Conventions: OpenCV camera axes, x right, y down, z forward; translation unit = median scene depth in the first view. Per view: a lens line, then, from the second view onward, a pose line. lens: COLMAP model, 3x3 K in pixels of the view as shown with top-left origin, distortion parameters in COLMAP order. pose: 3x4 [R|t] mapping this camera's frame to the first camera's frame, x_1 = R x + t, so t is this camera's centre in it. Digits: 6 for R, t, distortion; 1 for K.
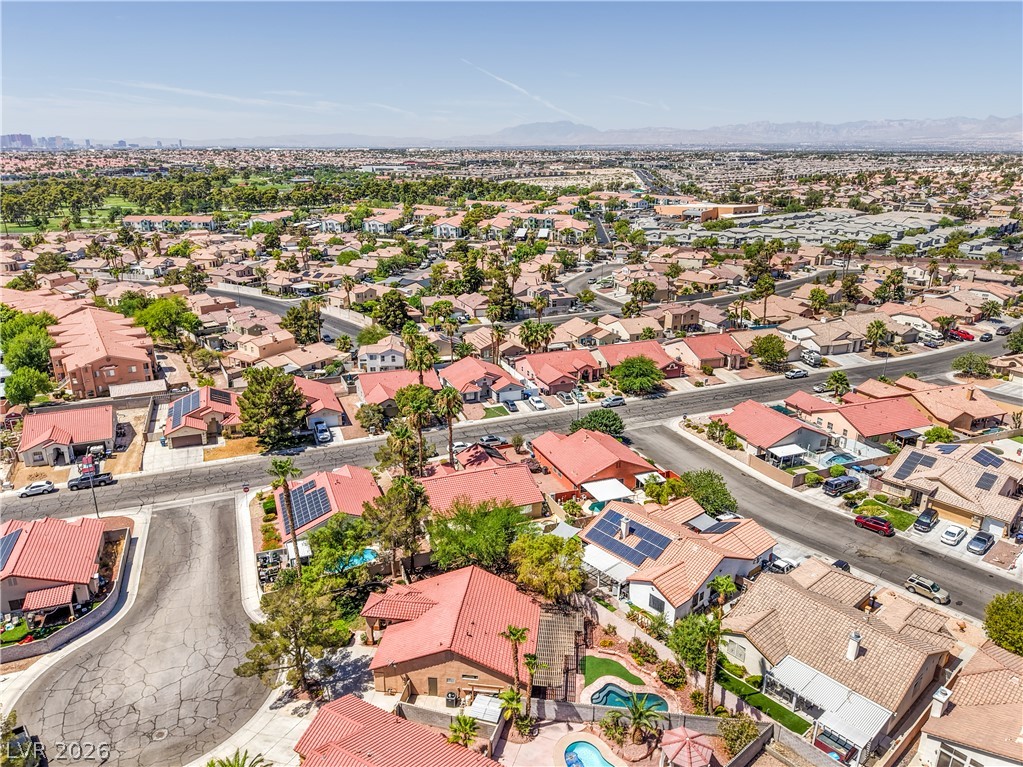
lens RADIAL K [[683.6, 0, 511.5], [0, 683.6, 383.5], [0, 0, 1]] dist [0.041347, -0.048255]
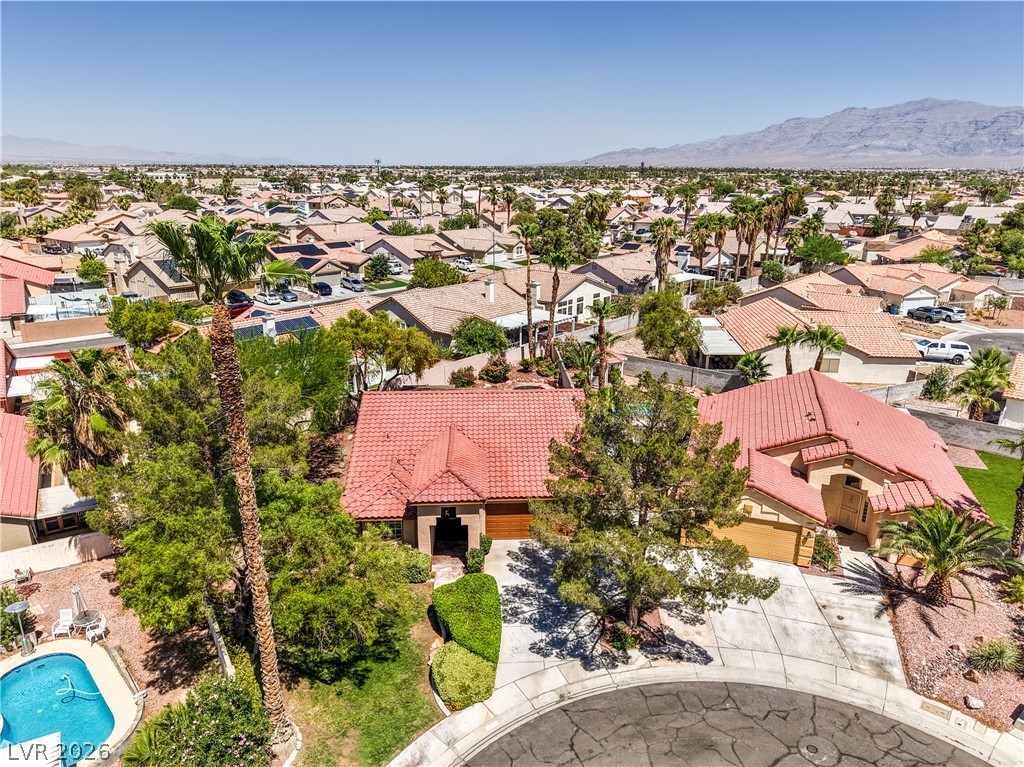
lens RADIAL K [[684.3, 0, 512.0], [0, 684.3, 383.5], [0, 0, 1]] dist [0.041347, -0.048255]
pose [[-0.178494, -0.291304, 0.939831, -0.281001], [0.312926, 0.888771, 0.334909, 0.057471], [-0.932854, 0.353876, -0.067484, 0.448745]]
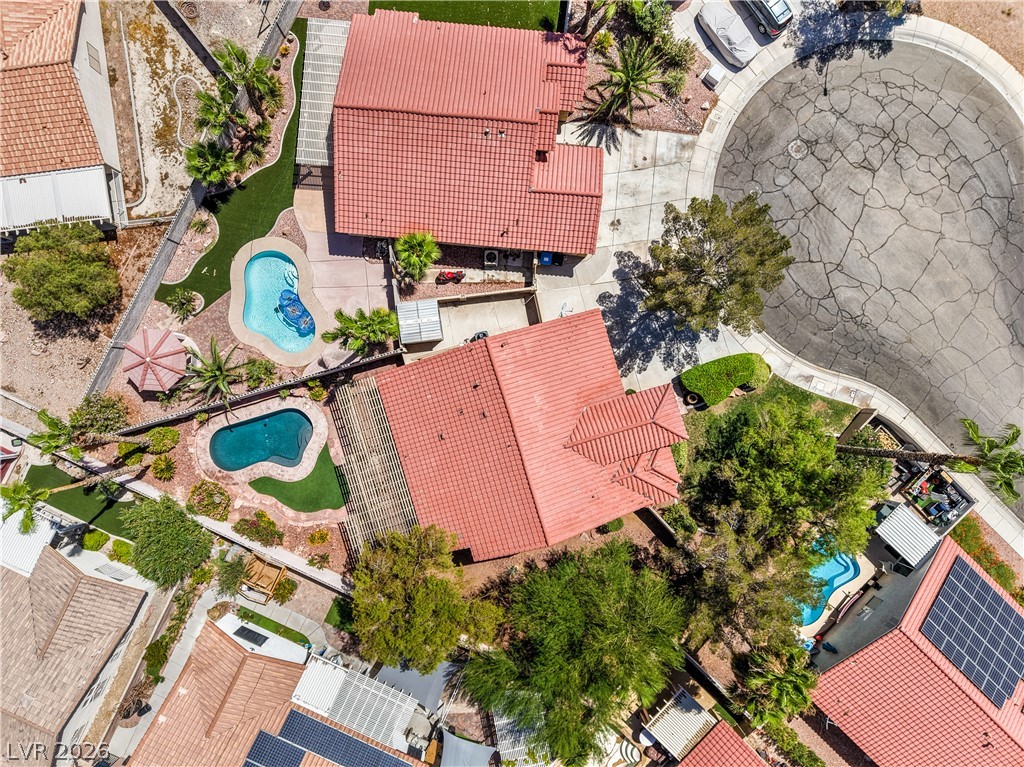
lens RADIAL K [[688.1, 0, 512.0], [0, 688.1, 383.5], [0, 0, 1]] dist [0.057025, -0.068552]
pose [[-0.914539, 0.404177, -0.016084, -0.036288], [-0.141335, -0.282038, 0.948936, -0.105337], [0.379002, 0.870112, 0.315059, 0.341156]]
